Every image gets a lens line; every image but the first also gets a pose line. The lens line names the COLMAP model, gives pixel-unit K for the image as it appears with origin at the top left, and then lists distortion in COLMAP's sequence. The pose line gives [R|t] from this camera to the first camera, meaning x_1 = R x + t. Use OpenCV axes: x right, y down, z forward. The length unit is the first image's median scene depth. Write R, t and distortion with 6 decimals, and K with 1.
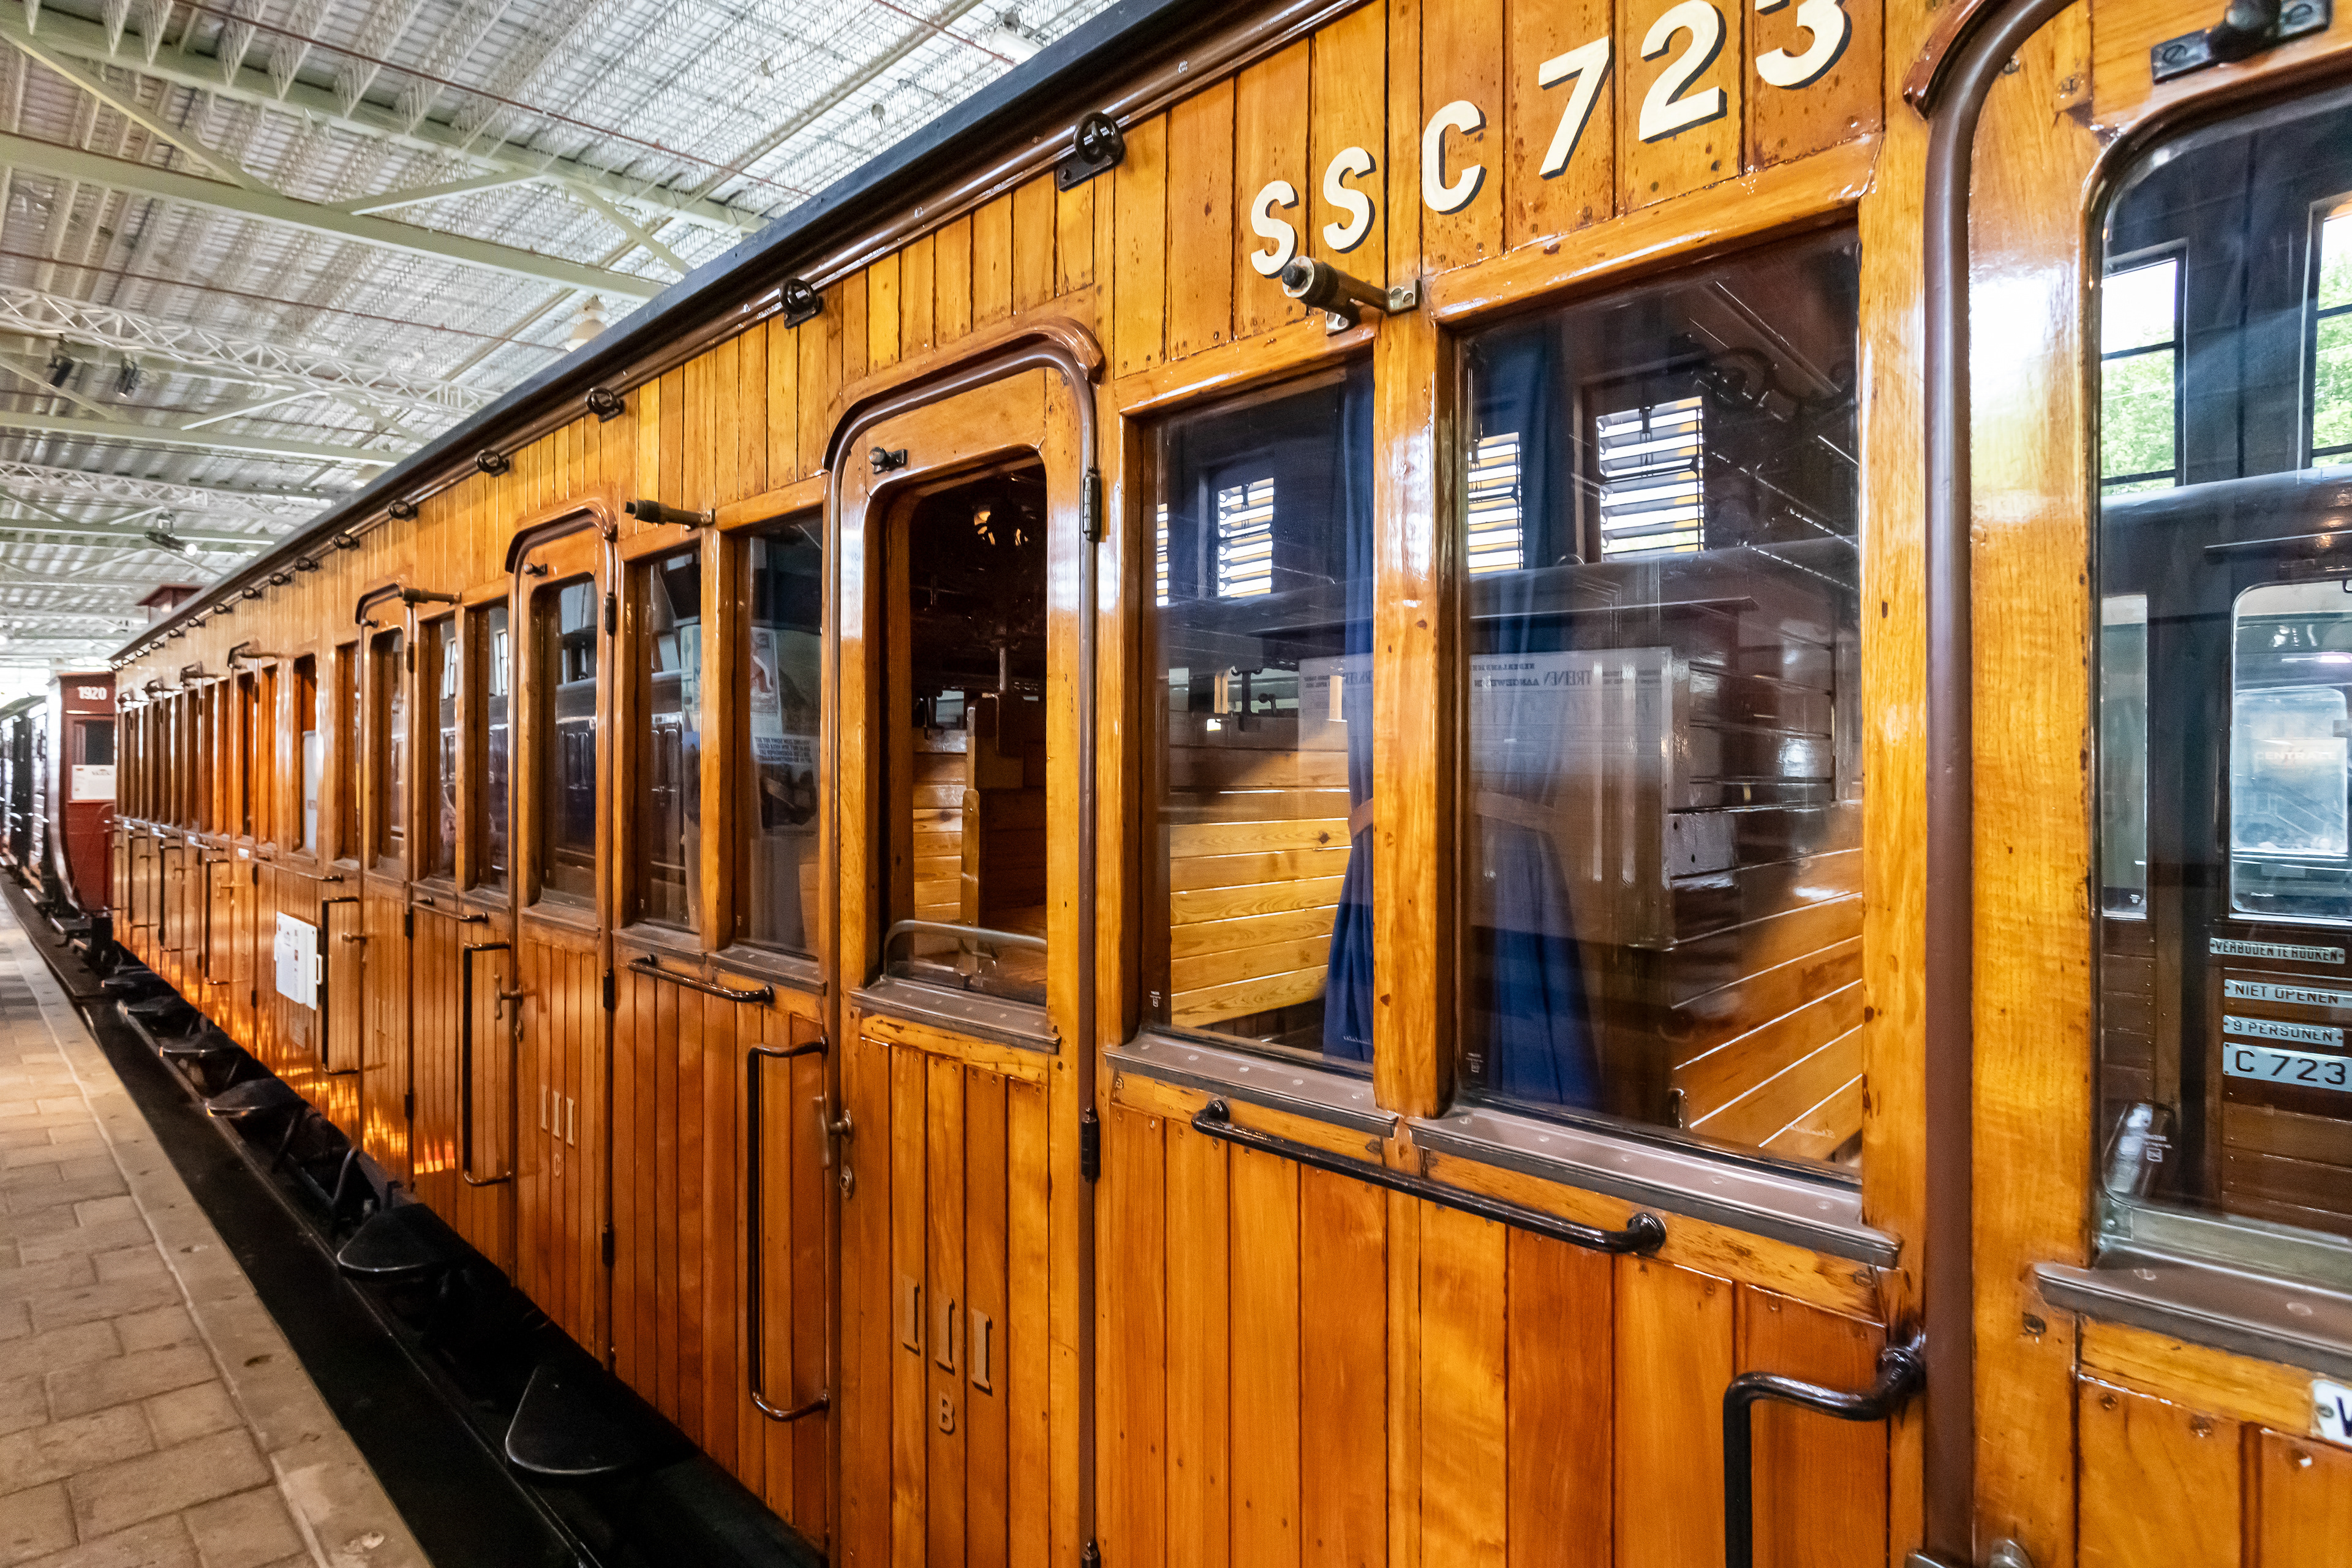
lens RADIAL K [[1177.8, 0, 1176.3], [0, 1177.8, 764.2], [0, 0, 1]] dist [0.005201, -0.001602]
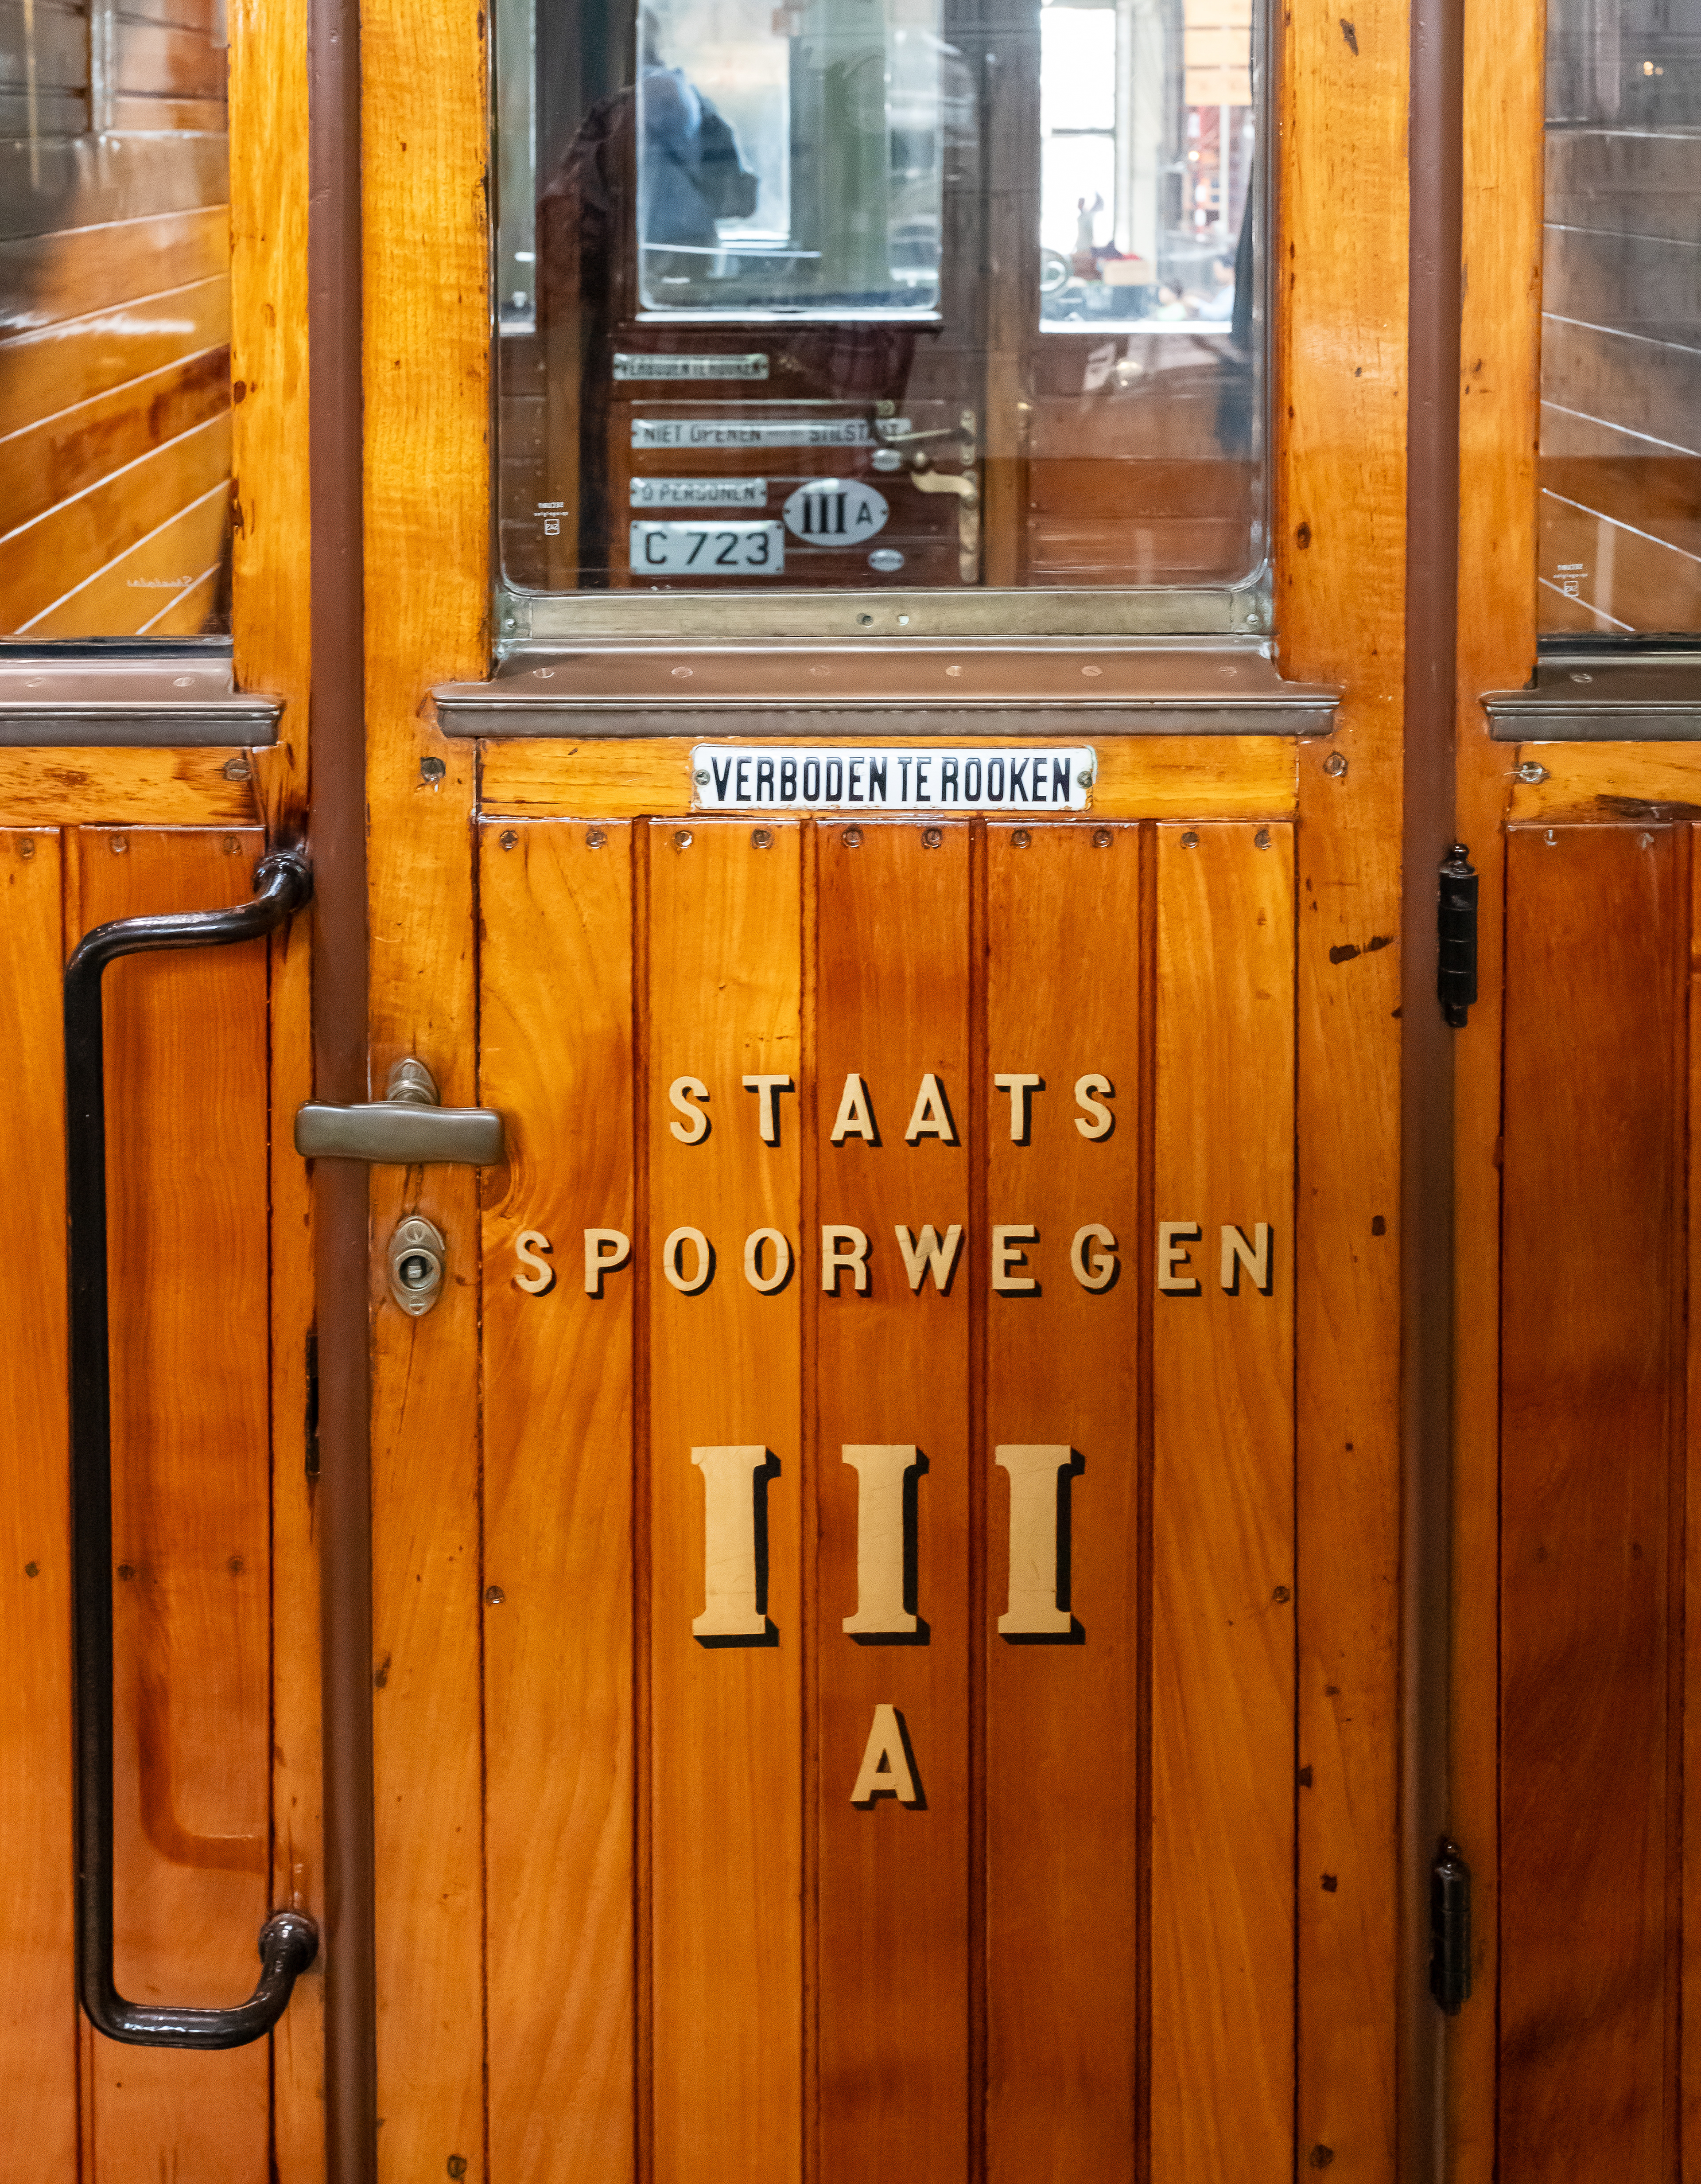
lens RADIAL K [[6883.4, 0, 848.9], [0, 6883.4, 1092.0], [0, 0, 1]] dist [0.064452, 0.000000]
pose [[0.737270, -0.072166, 0.671733, -2.026586], [-0.001102, 0.994149, 0.108013, 0.191637], [-0.675597, -0.080375, 0.732877, -2.397914]]
